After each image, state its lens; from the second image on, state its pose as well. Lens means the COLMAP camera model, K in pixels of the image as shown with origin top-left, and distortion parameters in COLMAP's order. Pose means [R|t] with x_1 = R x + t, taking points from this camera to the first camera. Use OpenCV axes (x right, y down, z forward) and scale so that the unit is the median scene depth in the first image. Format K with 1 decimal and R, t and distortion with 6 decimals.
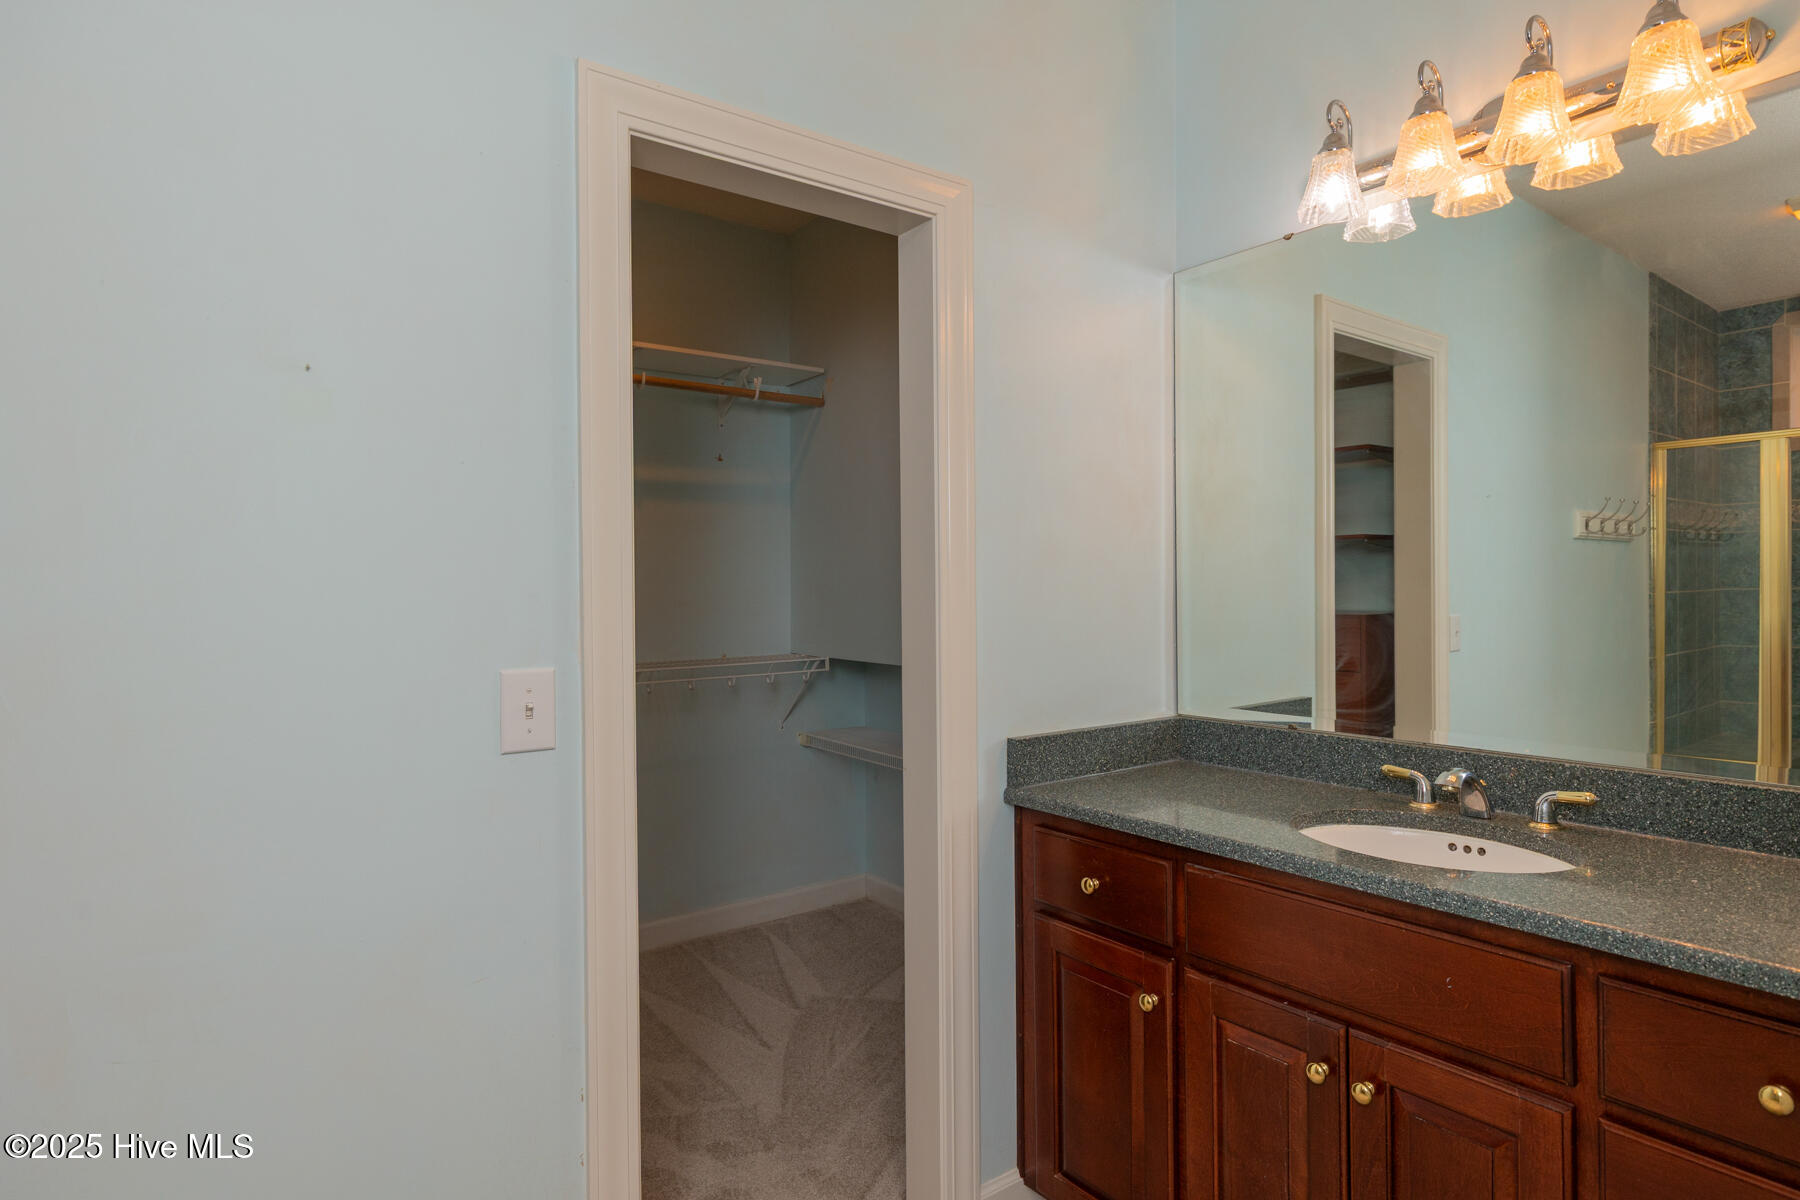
lens RADIAL K [[985.9, 0, 900.0], [0, 985.9, 600.0], [0, 0, 1]] dist [0.000258, 0.000004]
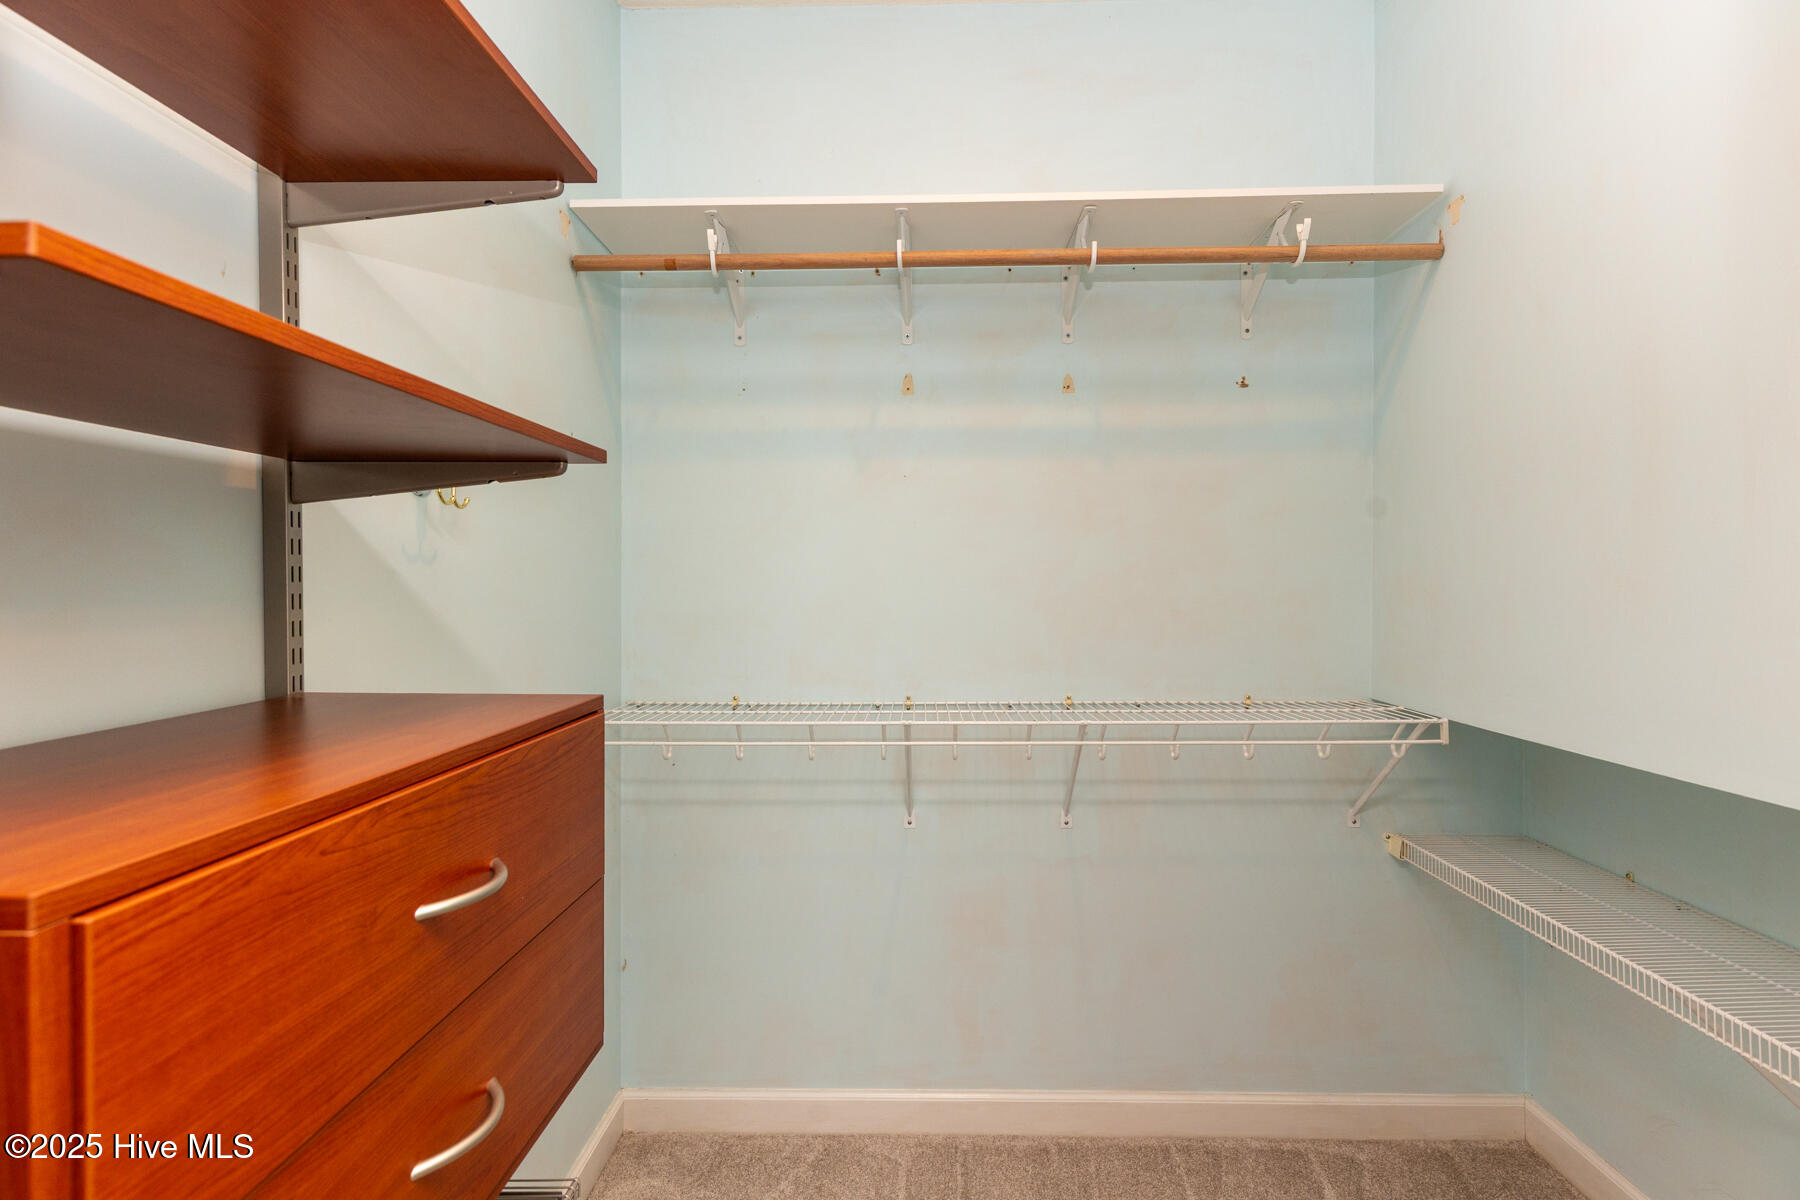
lens RADIAL K [[806.8, 0, 905.4], [0, 806.8, 591.4], [0, 0, 1]] dist [-0.000157, 0.000162]
pose [[0.778101, 0.005963, -0.628110, -0.026965], [-0.009215, 0.999956, -0.001922, -0.007905], [0.628071, 0.007284, 0.778122, 0.477595]]
